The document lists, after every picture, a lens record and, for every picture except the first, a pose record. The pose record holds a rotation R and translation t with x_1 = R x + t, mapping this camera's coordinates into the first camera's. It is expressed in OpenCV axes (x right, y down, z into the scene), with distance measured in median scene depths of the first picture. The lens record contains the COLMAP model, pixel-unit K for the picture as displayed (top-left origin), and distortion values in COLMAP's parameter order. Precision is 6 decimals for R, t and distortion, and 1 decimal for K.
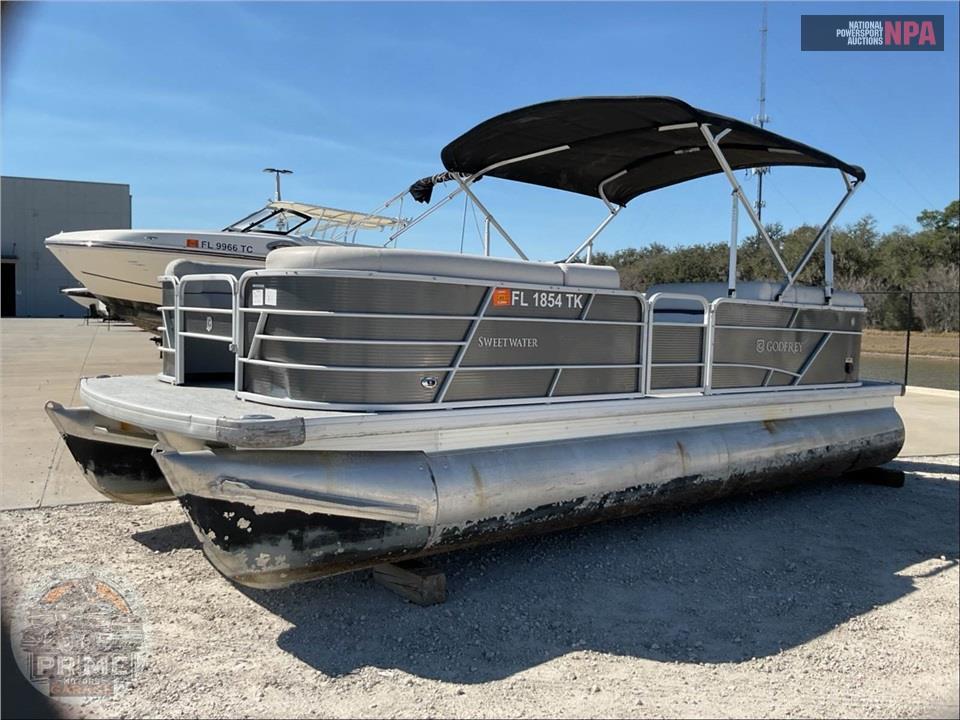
lens RADIAL K [[781.9, 0, 480.0], [0, 781.9, 360.0], [0, 0, 1]] dist [0.089778, -0.181675]
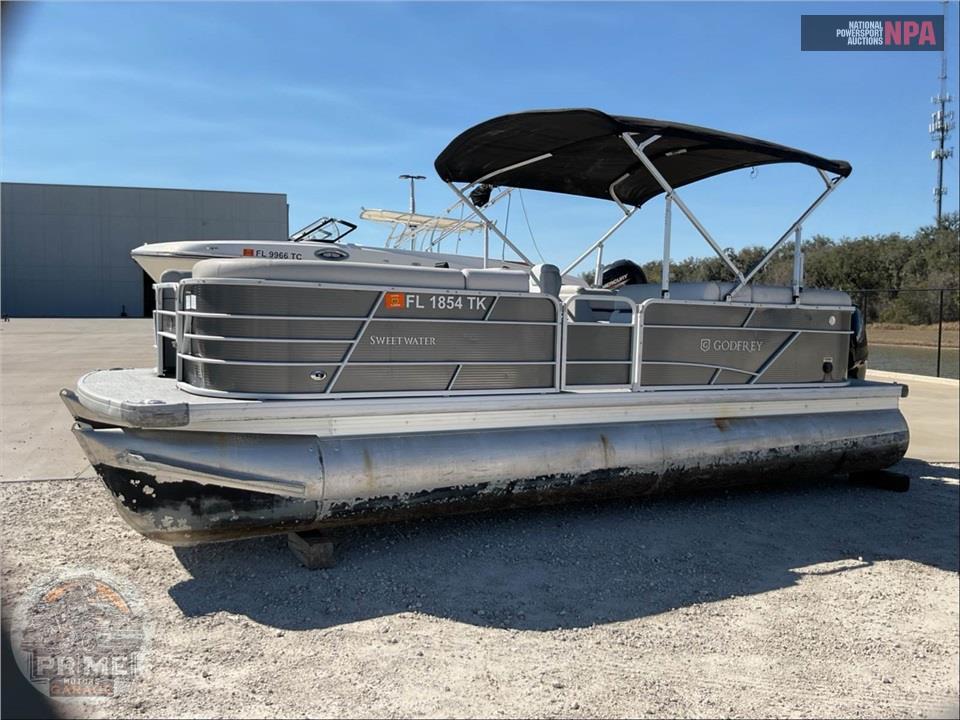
lens RADIAL K [[781.9, 0, 480.0], [0, 781.9, 360.0], [0, 0, 1]] dist [0.089778, -0.181675]
pose [[0.982161, 0.006130, -0.187940, 0.330631], [-0.005865, 0.999981, 0.001968, 0.001971], [0.187949, -0.000831, 0.982178, -0.073120]]
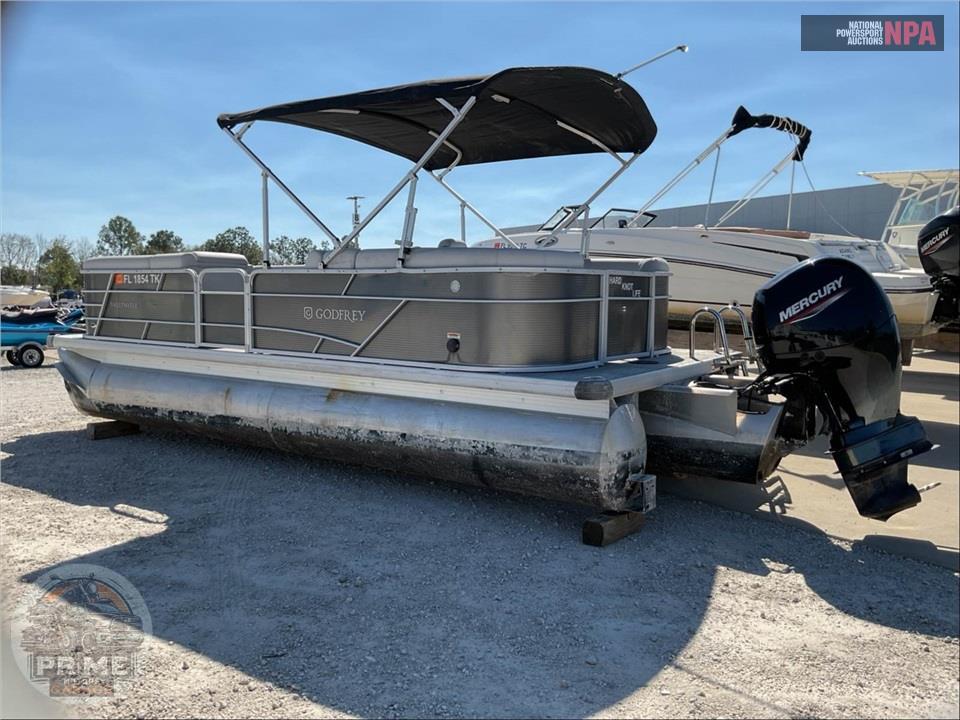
lens RADIAL K [[781.9, 0, 480.0], [0, 781.9, 360.0], [0, 0, 1]] dist [0.089778, -0.181675]
pose [[0.275289, 0.054133, -0.959836, 1.787449], [-0.050939, 0.997832, 0.041666, -0.013352], [0.960011, 0.037423, 0.277450, 1.187272]]
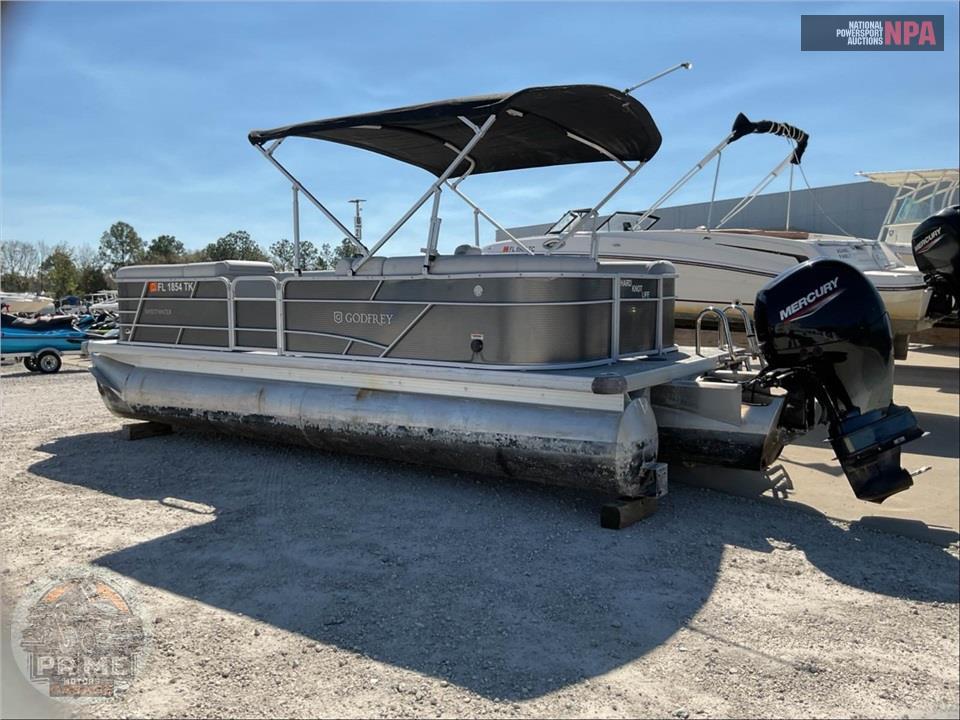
lens RADIAL K [[781.9, 0, 480.0], [0, 781.9, 360.0], [0, 0, 1]] dist [0.089778, -0.181675]
pose [[0.274317, 0.049915, -0.960343, 1.862247], [-0.037961, 0.998436, 0.041052, -0.013524], [0.960890, 0.025194, 0.275783, 1.132462]]
